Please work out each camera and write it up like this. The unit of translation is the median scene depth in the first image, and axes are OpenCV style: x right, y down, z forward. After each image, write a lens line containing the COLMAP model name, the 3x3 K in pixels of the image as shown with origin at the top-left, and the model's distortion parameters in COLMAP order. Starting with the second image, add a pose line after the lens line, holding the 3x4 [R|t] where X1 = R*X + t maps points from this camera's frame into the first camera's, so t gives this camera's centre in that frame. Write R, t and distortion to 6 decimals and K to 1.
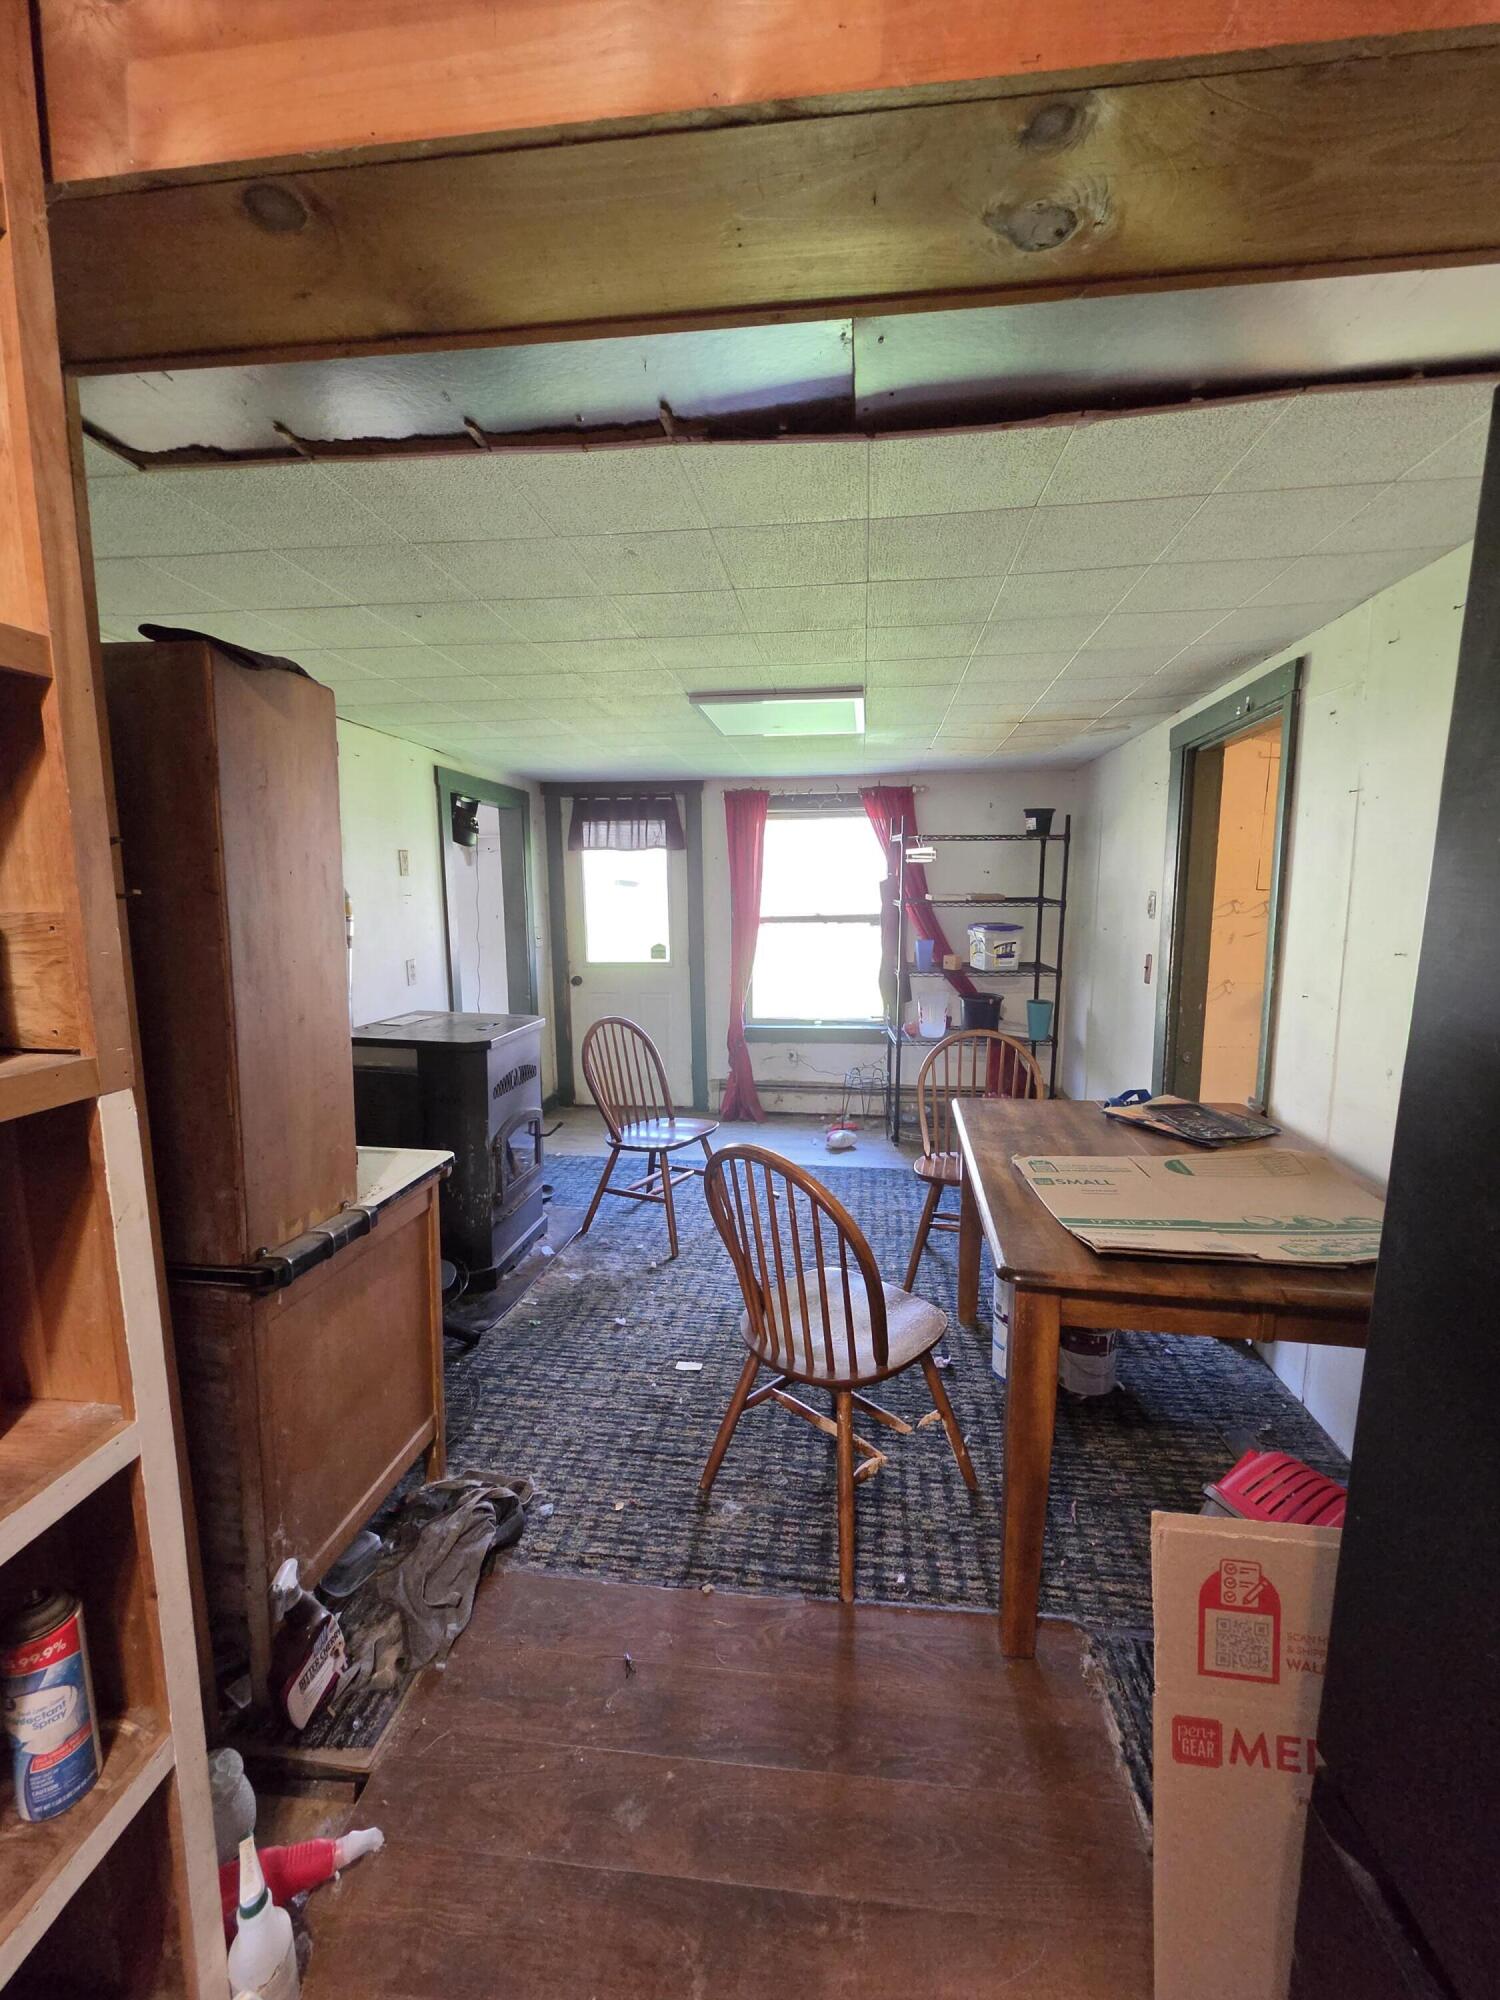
lens RADIAL K [[808.1, 0, 754.2], [0, 808.1, 998.8], [0, 0, 1]] dist [0.001088, 0.000001]
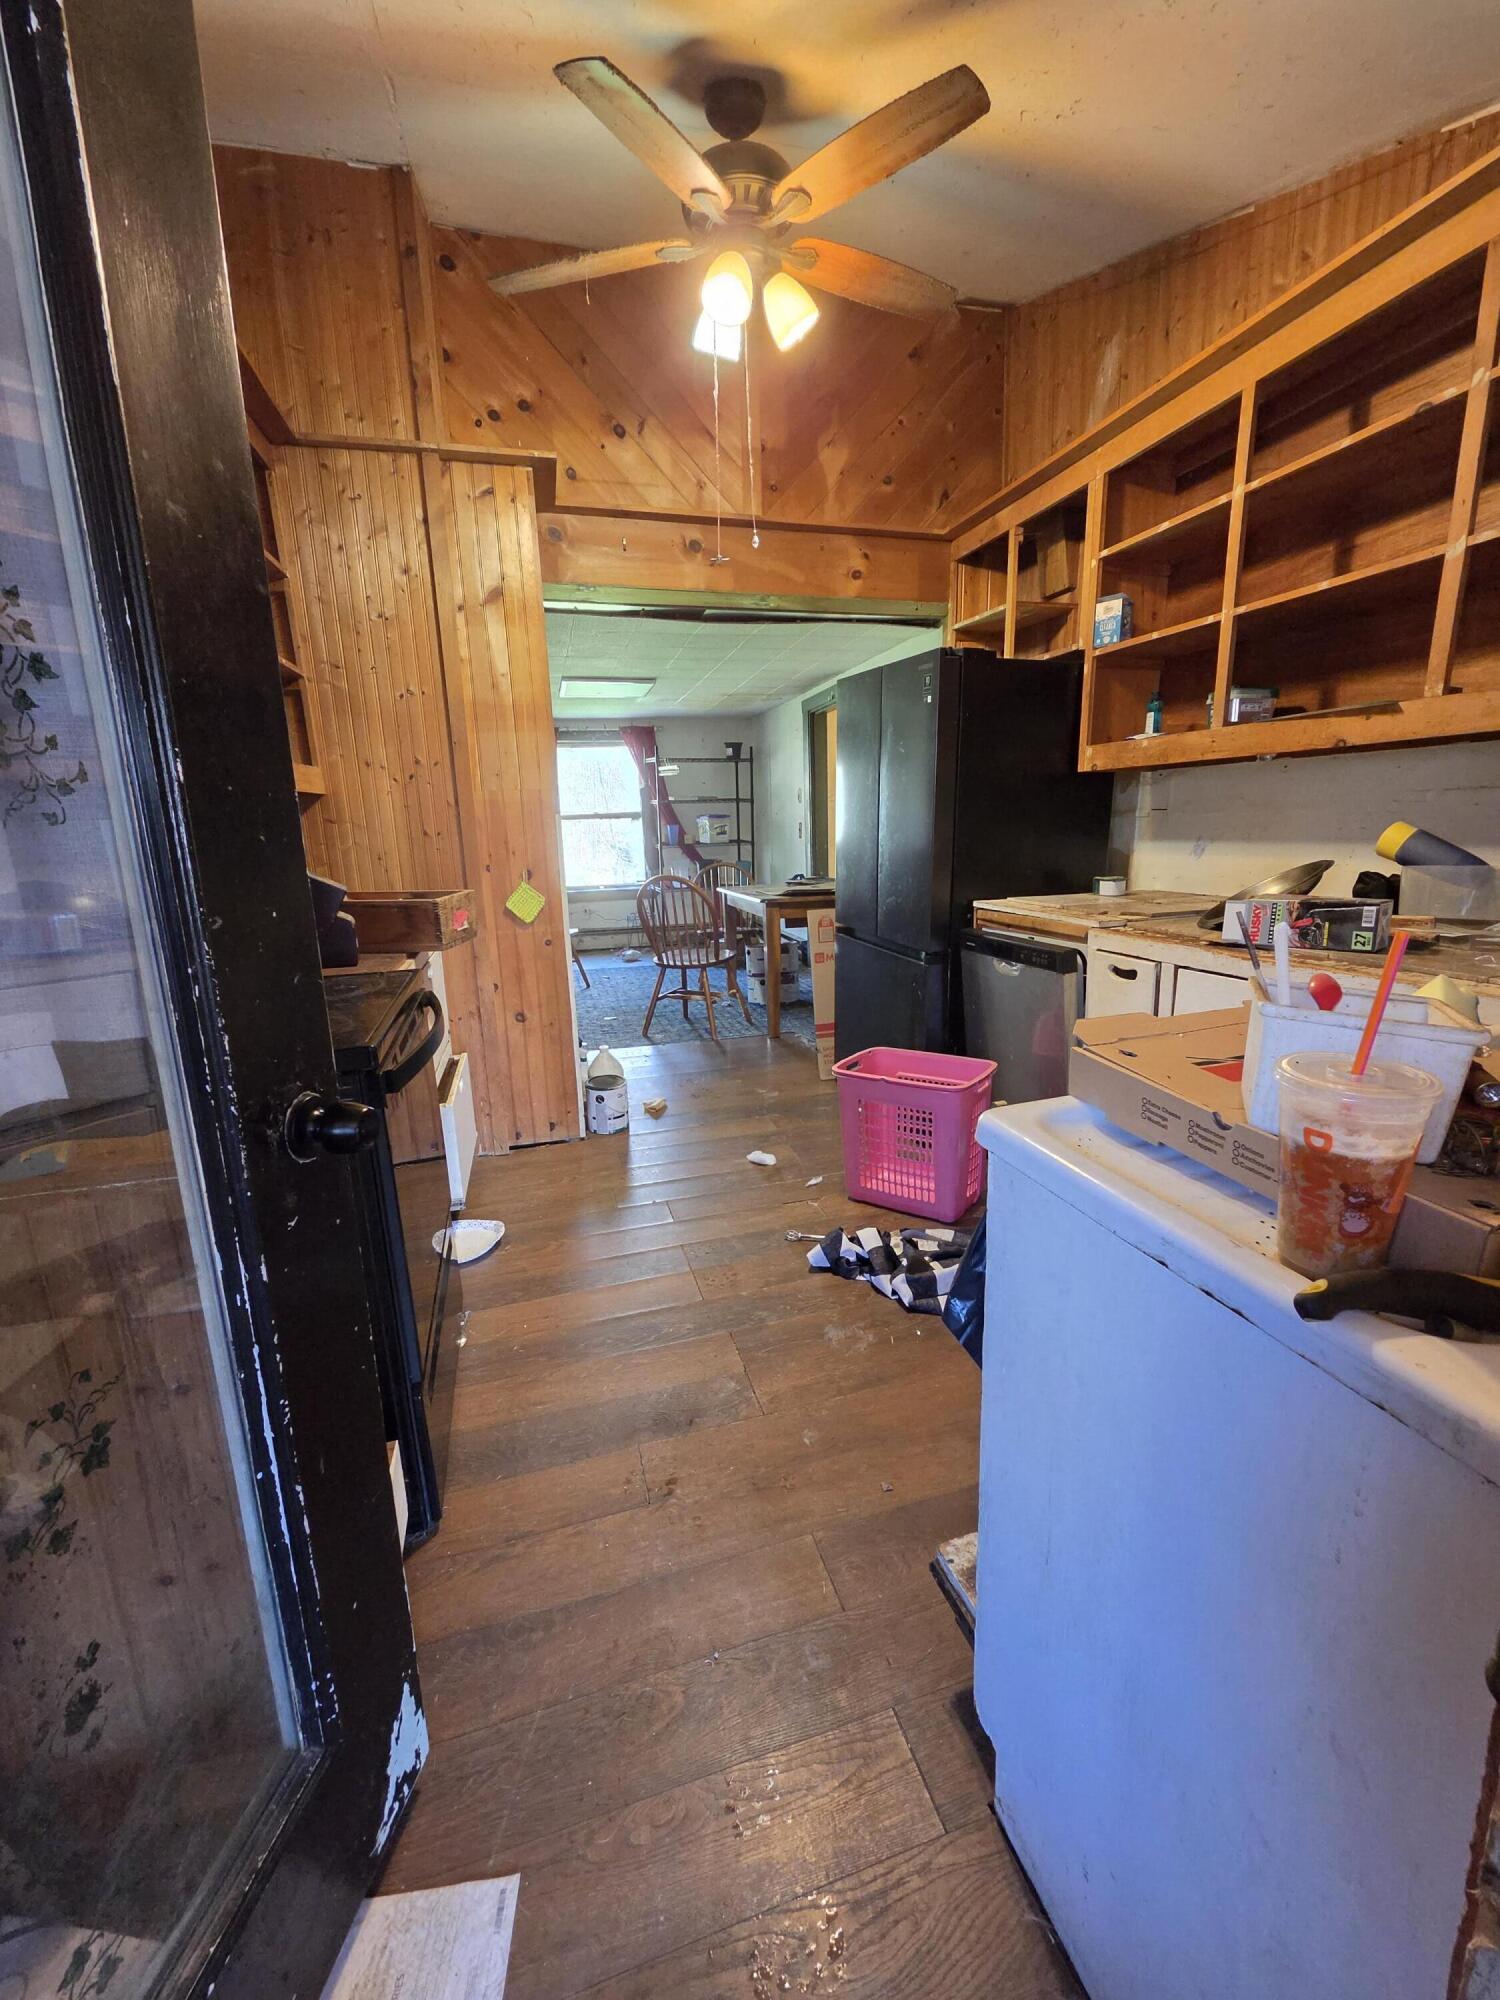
lens RADIAL K [[808.1, 0, 751.4], [0, 808.1, 997.4], [0, 0, 1]] dist [0.001088, 0.000001]
pose [[0.923021, -0.100605, 0.371362, -0.265373], [0.071943, 0.993314, 0.090281, 0.128490], [-0.377962, -0.056614, 0.924088, -0.537672]]
